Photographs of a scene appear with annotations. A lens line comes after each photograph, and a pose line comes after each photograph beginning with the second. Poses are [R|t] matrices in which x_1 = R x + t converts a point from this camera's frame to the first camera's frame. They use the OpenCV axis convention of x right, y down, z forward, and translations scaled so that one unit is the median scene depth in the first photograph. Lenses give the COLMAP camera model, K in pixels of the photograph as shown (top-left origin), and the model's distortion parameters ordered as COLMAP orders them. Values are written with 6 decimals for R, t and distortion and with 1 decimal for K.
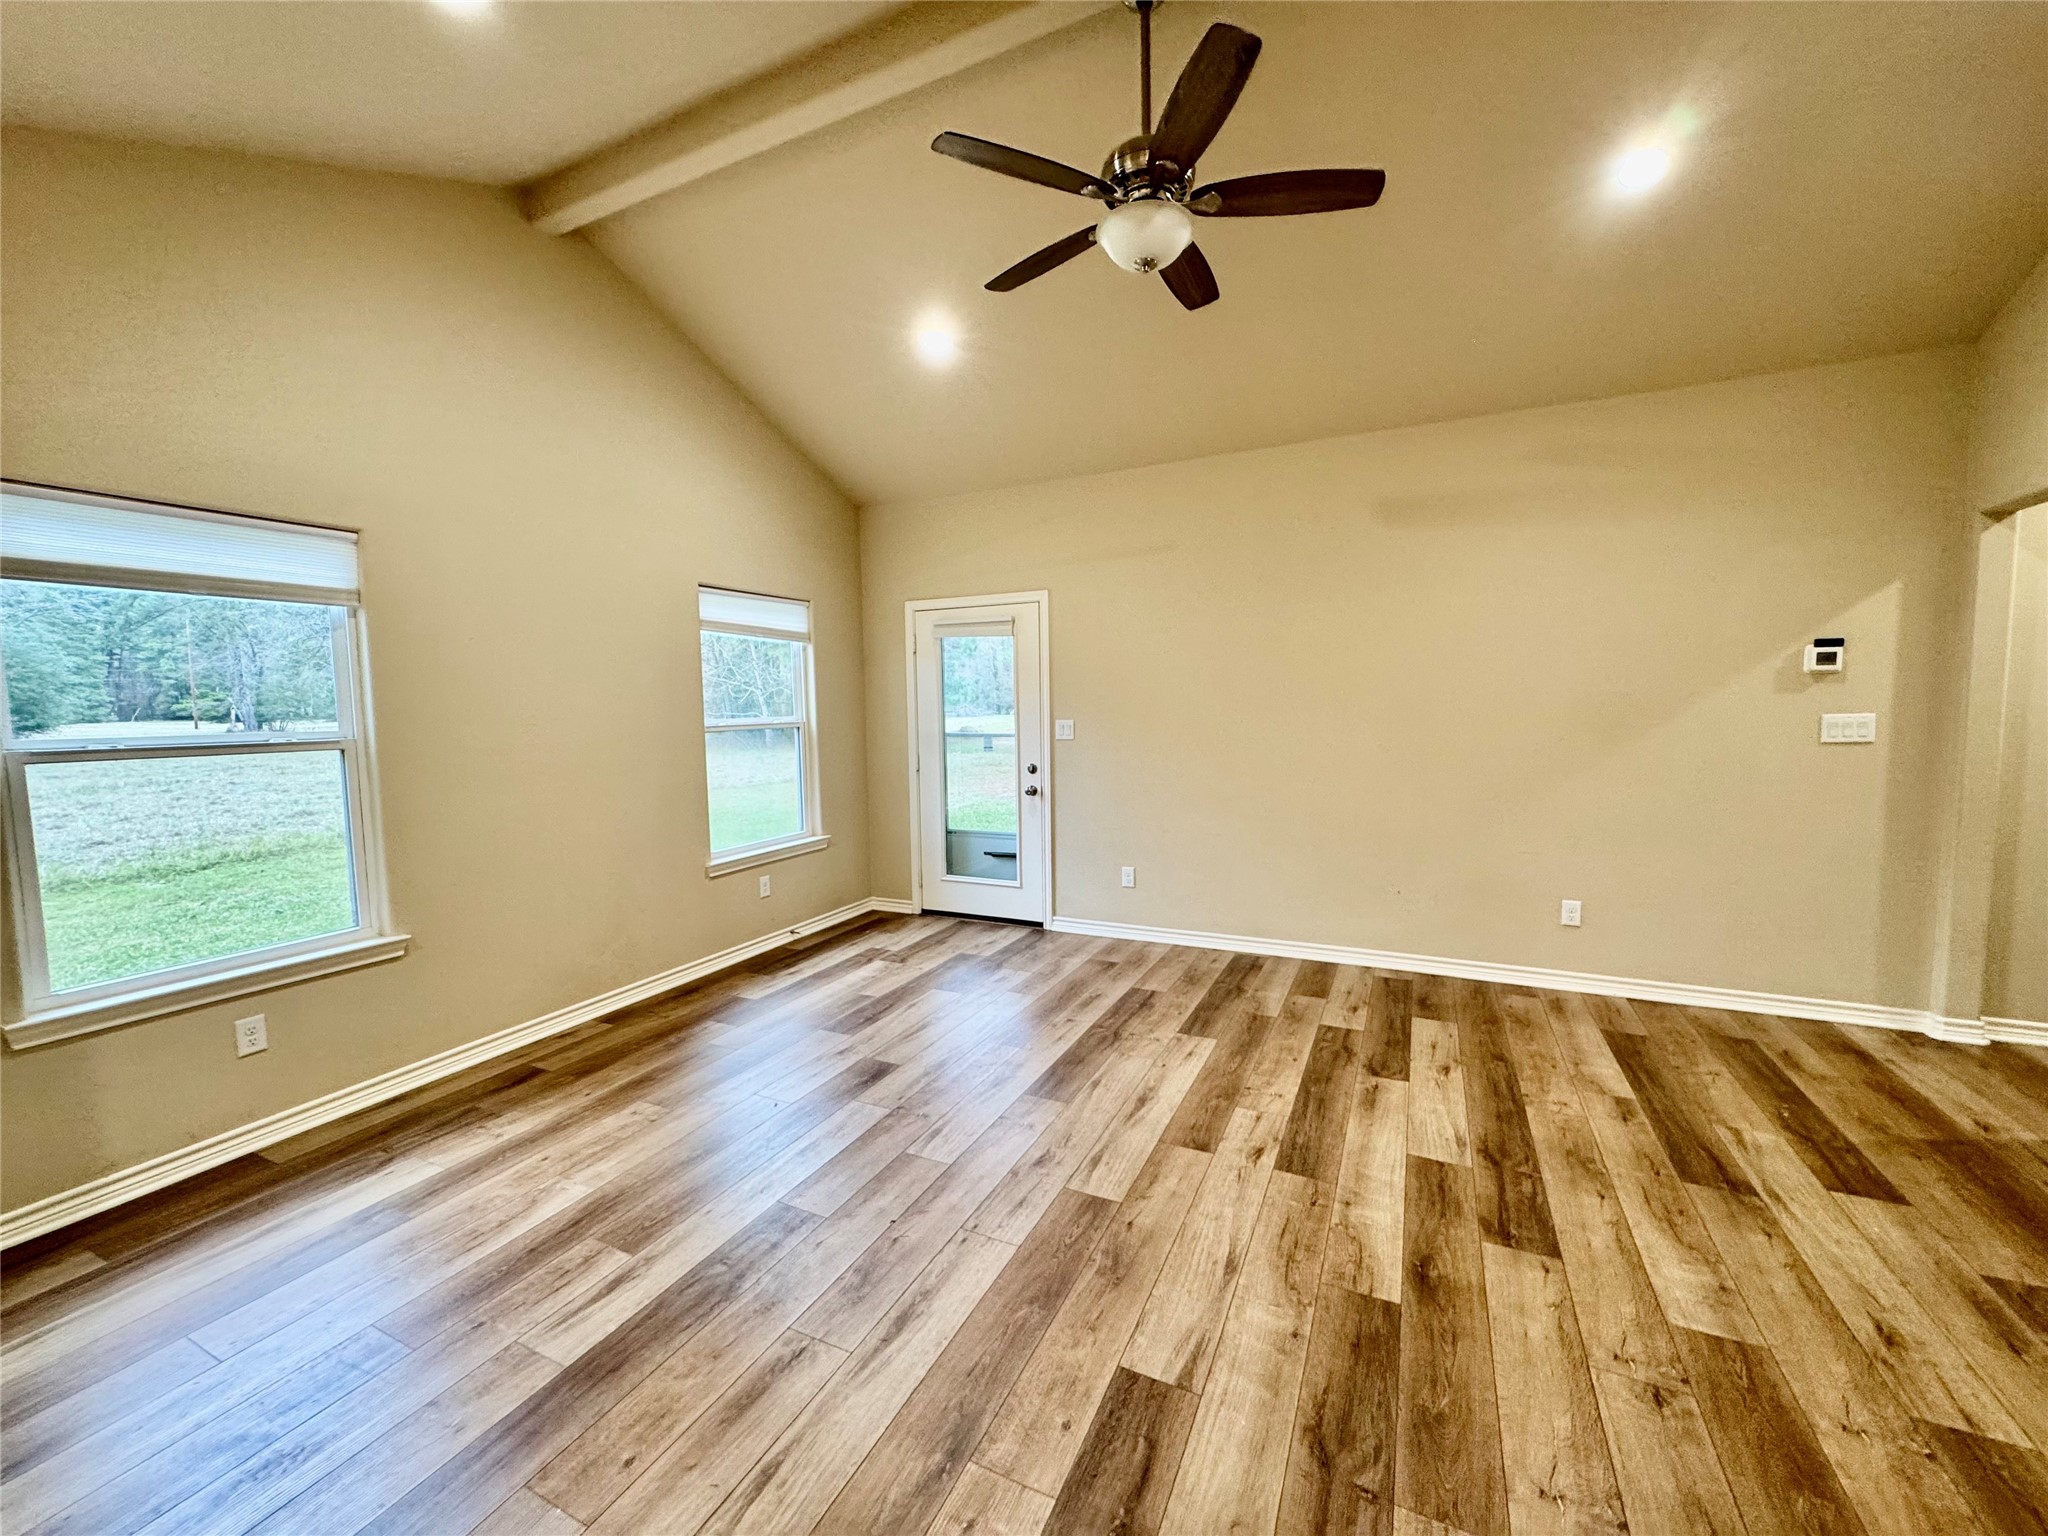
lens RADIAL K [[817.6, 0, 1022.6], [0, 817.6, 763.7], [0, 0, 1]] dist [-0.004063, 0.000538]
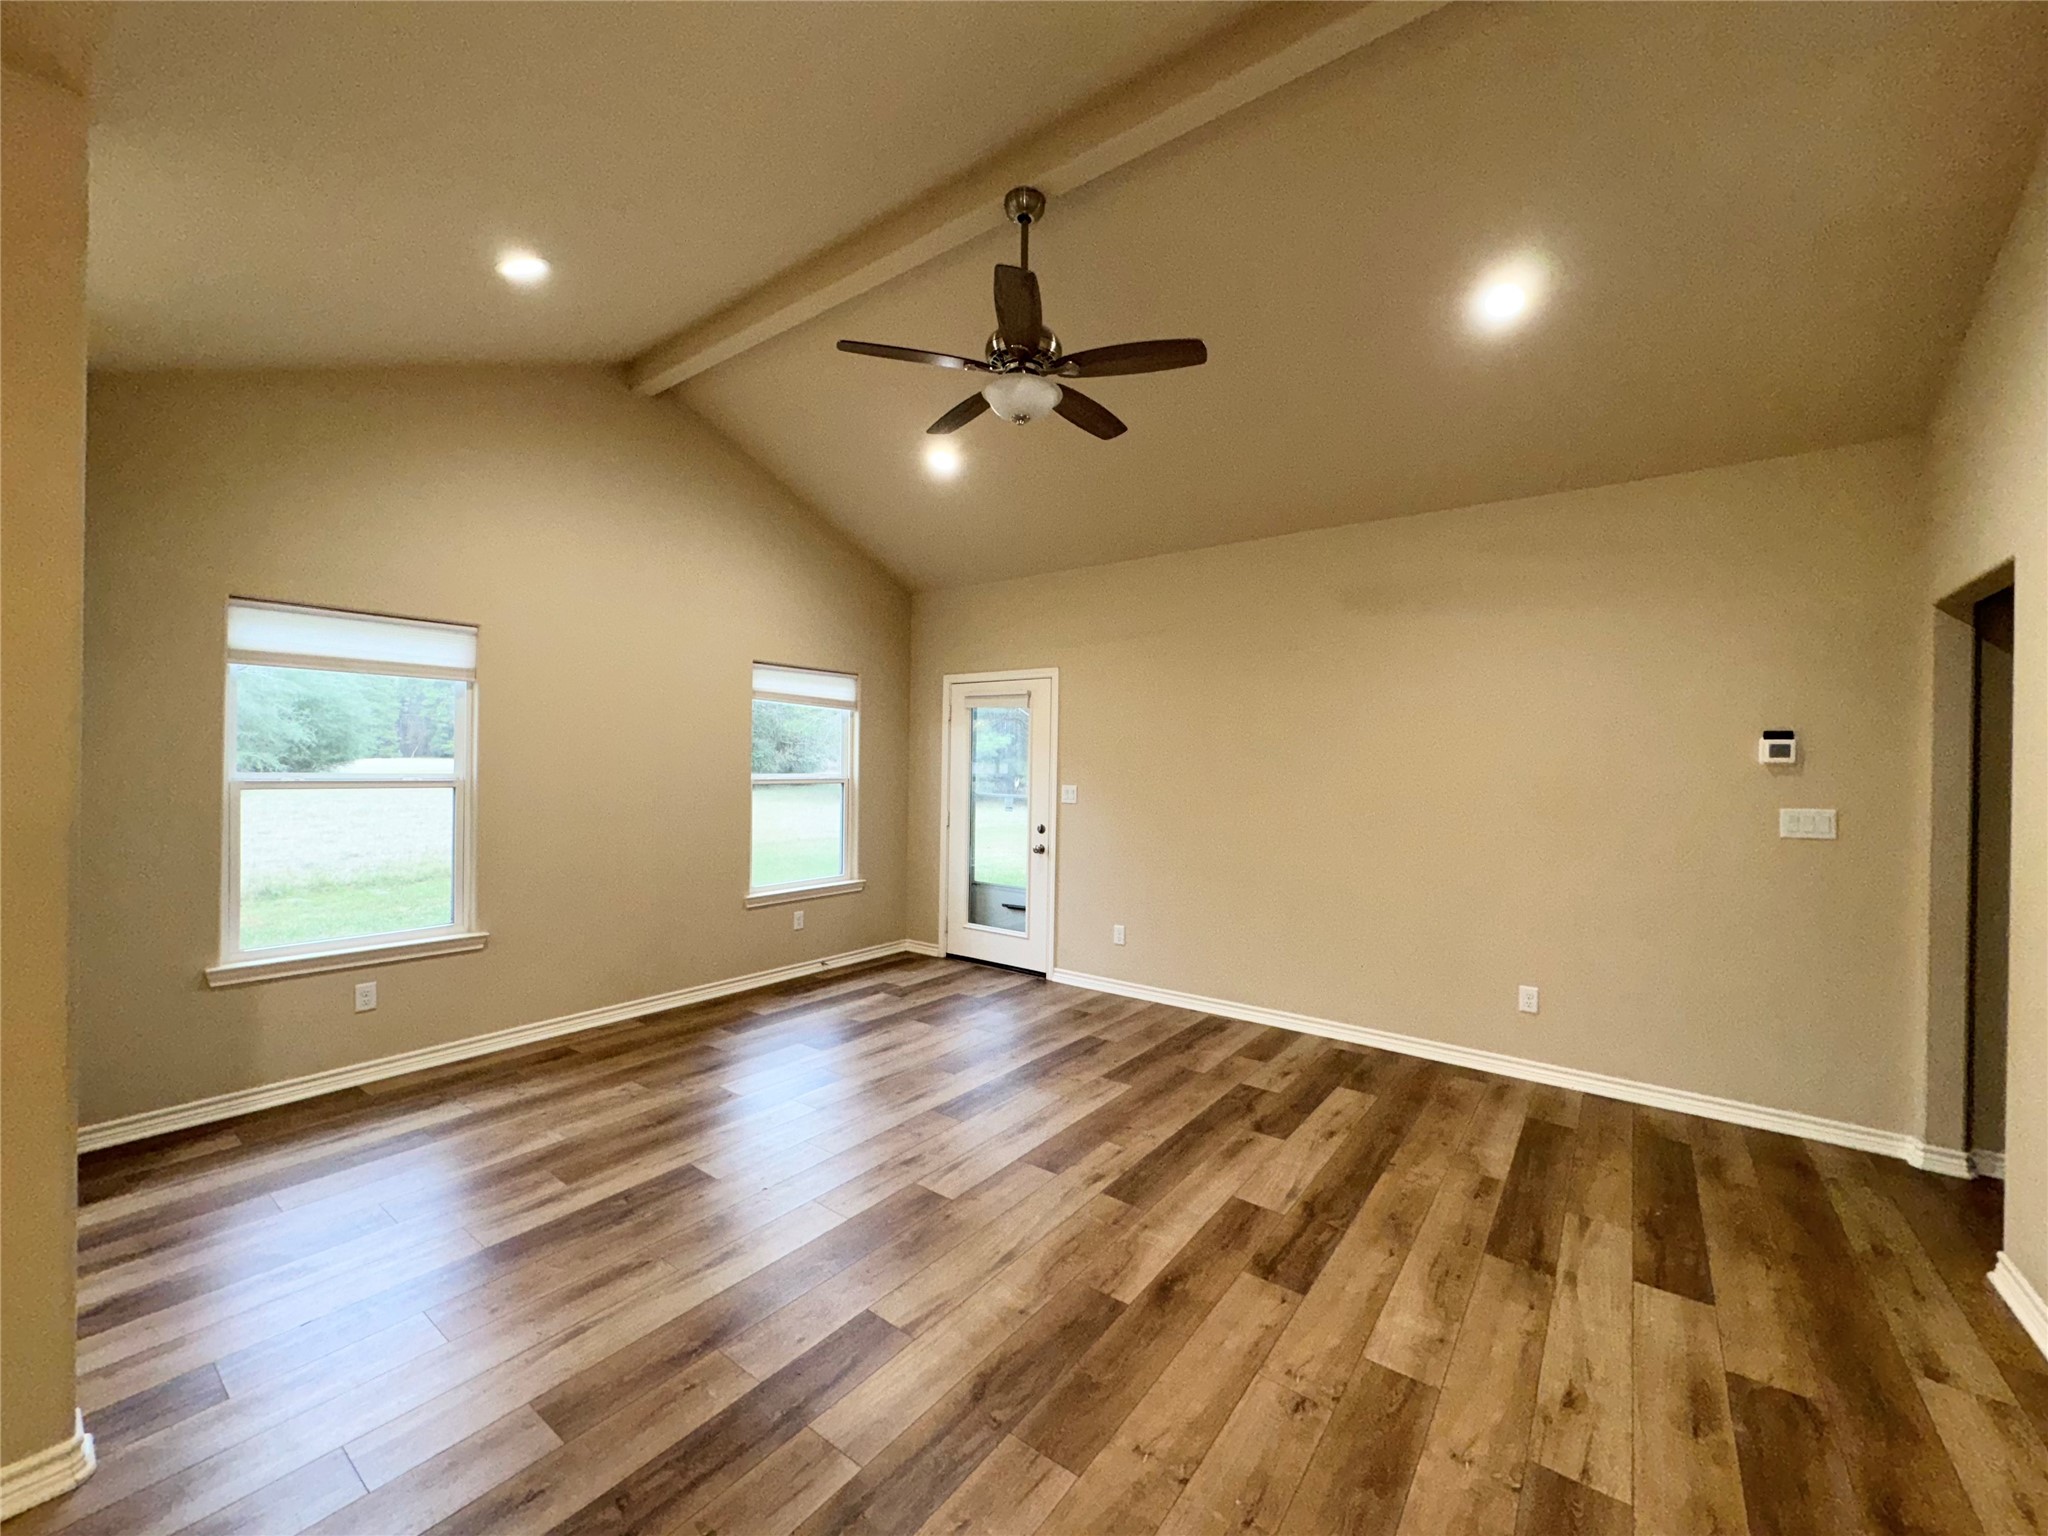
lens RADIAL K [[817.6, 0, 1022.4], [0, 817.6, 762.1], [0, 0, 1]] dist [-0.004063, 0.000538]
pose [[0.981735, 0.031693, -0.187593, 0.330681], [-0.045913, 0.996351, -0.071945, -0.005104], [0.184628, 0.079244, 0.979609, -0.138200]]
